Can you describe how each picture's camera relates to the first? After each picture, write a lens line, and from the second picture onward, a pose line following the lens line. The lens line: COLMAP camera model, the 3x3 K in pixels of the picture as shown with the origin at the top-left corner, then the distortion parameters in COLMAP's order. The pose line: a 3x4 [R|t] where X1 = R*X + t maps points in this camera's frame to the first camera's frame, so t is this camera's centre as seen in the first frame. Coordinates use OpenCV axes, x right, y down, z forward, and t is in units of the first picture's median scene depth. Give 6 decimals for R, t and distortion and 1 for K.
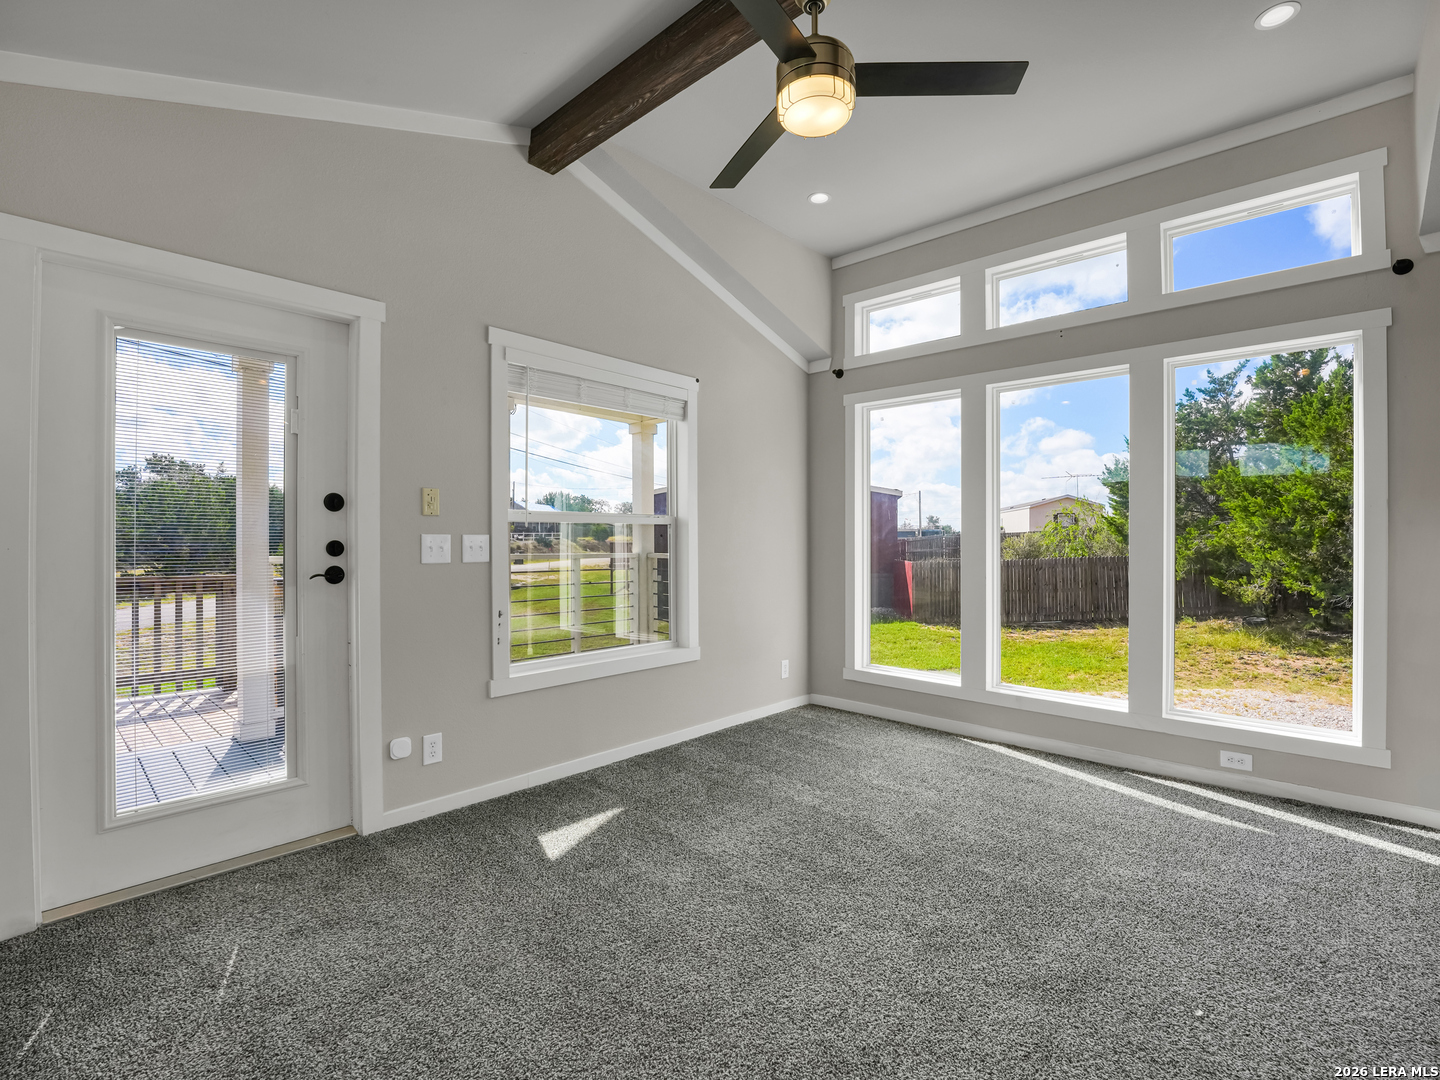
lens RADIAL K [[679.0, 0, 720.0], [0, 679.0, 540.0], [0, 0, 1]] dist [-0.002602, -0.000809]
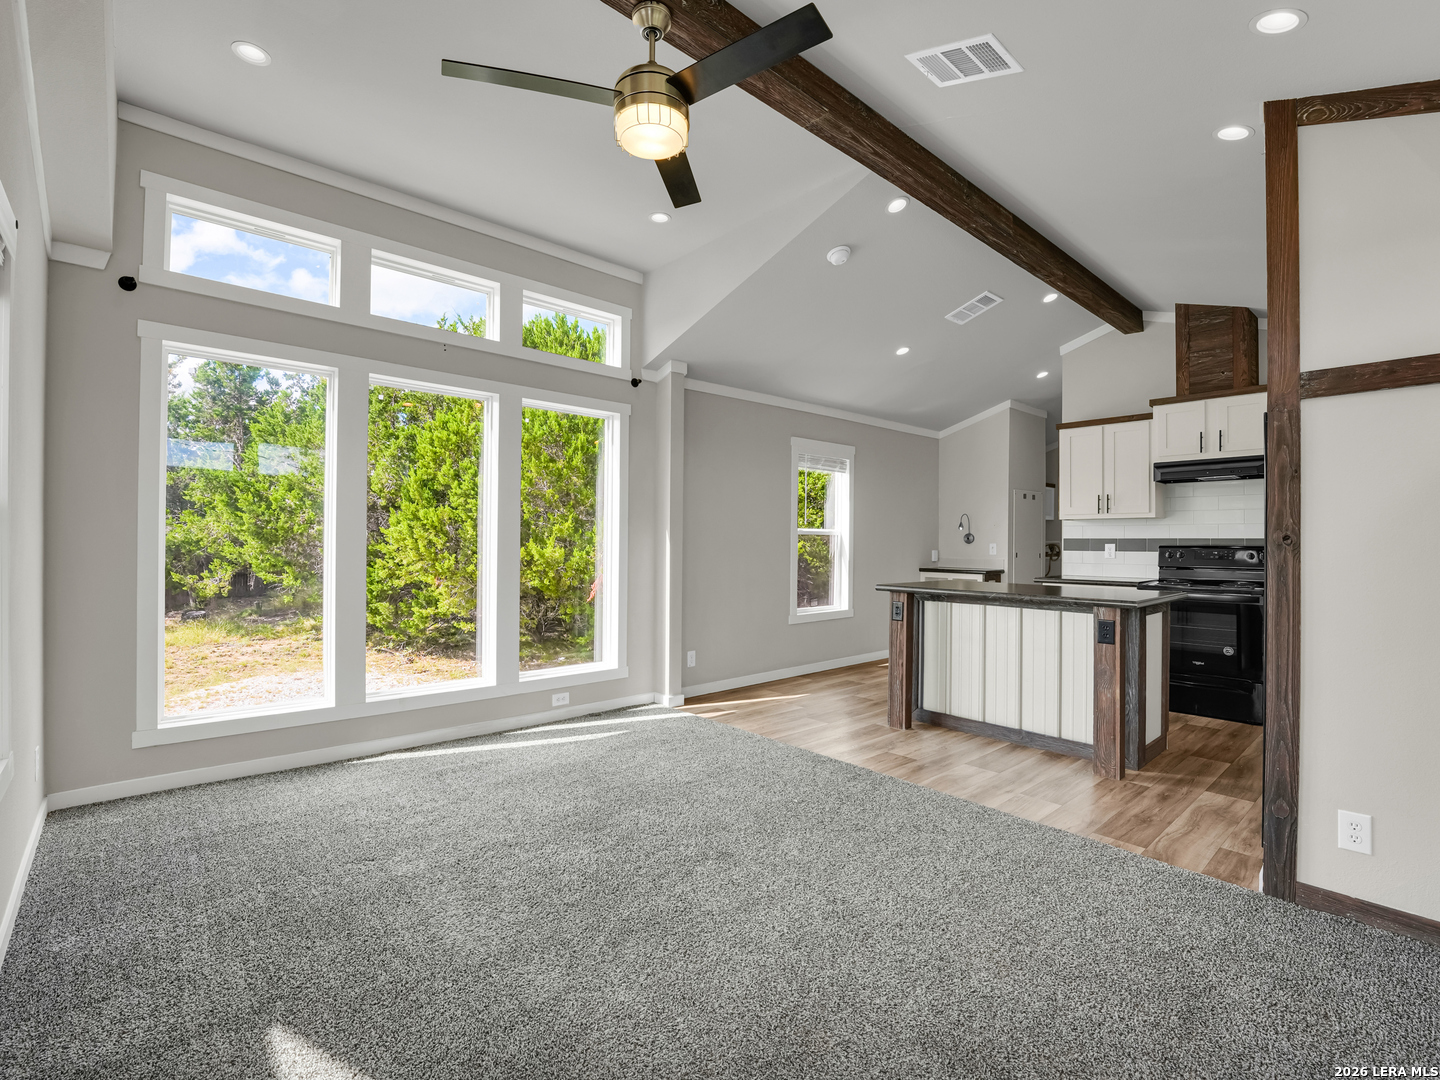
lens RADIAL K [[679.0, 0, 720.0], [0, 679.0, 540.0], [0, 0, 1]] dist [-0.002602, -0.000809]
pose [[0.105163, -0.000793, 0.994455, -0.590739], [-0.011427, 0.999933, 0.002006, -0.009559], [-0.994389, -0.011575, 0.105147, 0.521650]]
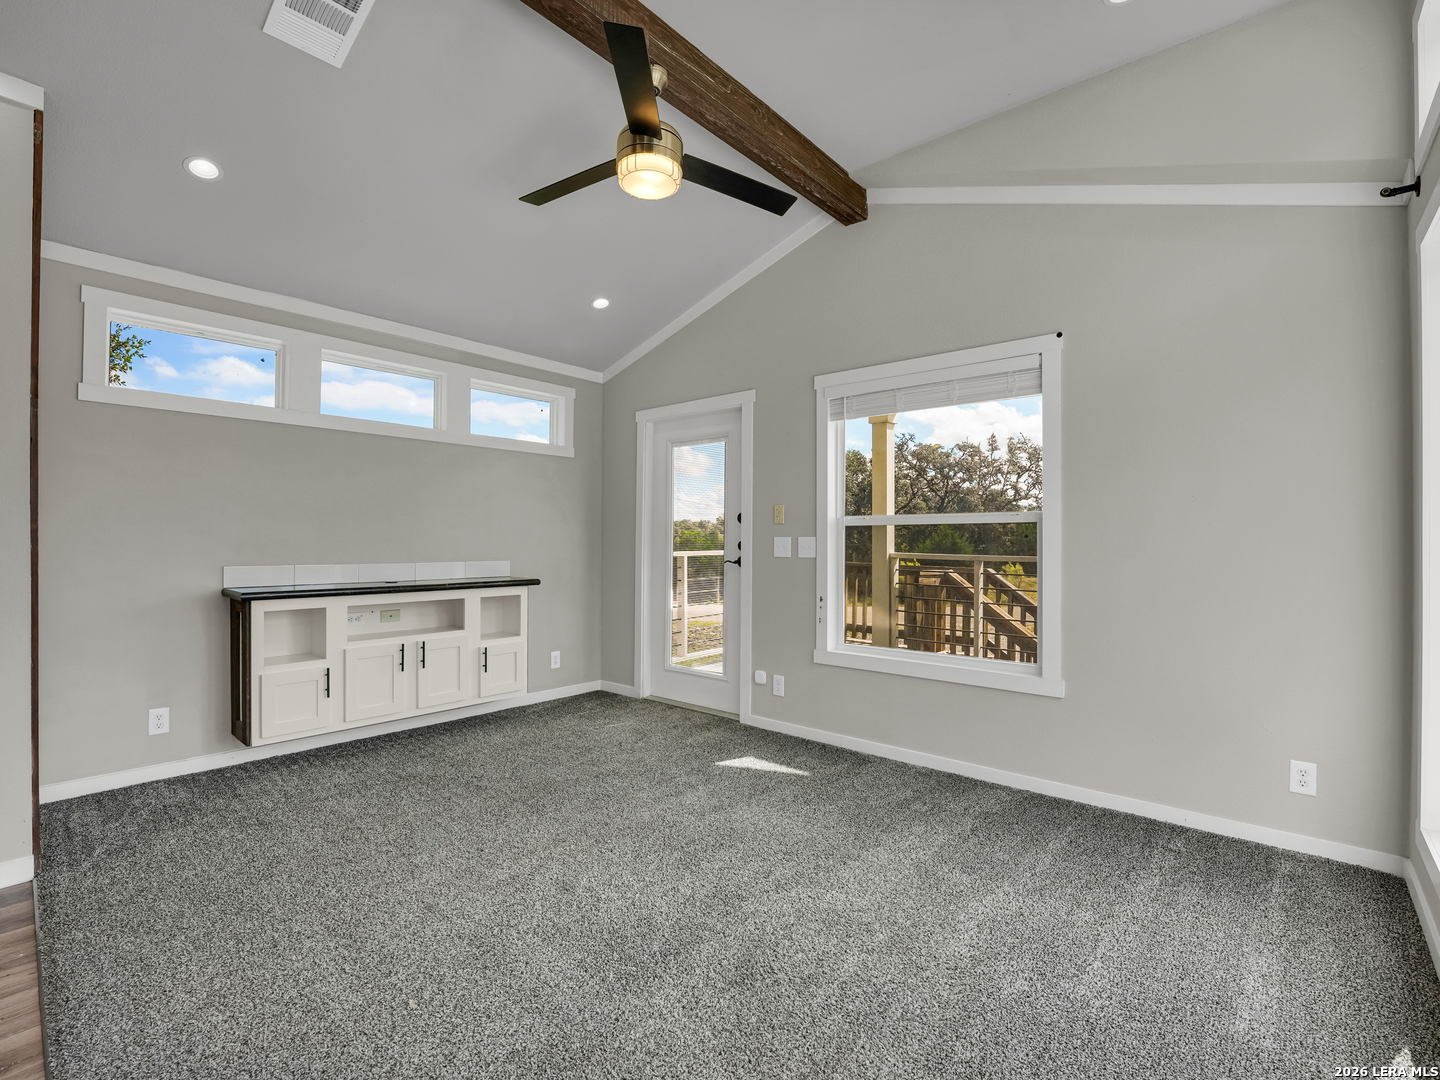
lens RADIAL K [[679.0, 0, 720.0], [0, 679.0, 540.0], [0, 0, 1]] dist [-0.002602, -0.000809]
pose [[0.032650, -0.000558, -0.999467, 0.888113], [-0.002297, 0.999997, -0.000633, -0.000749], [0.999464, 0.002317, 0.032648, 0.723904]]
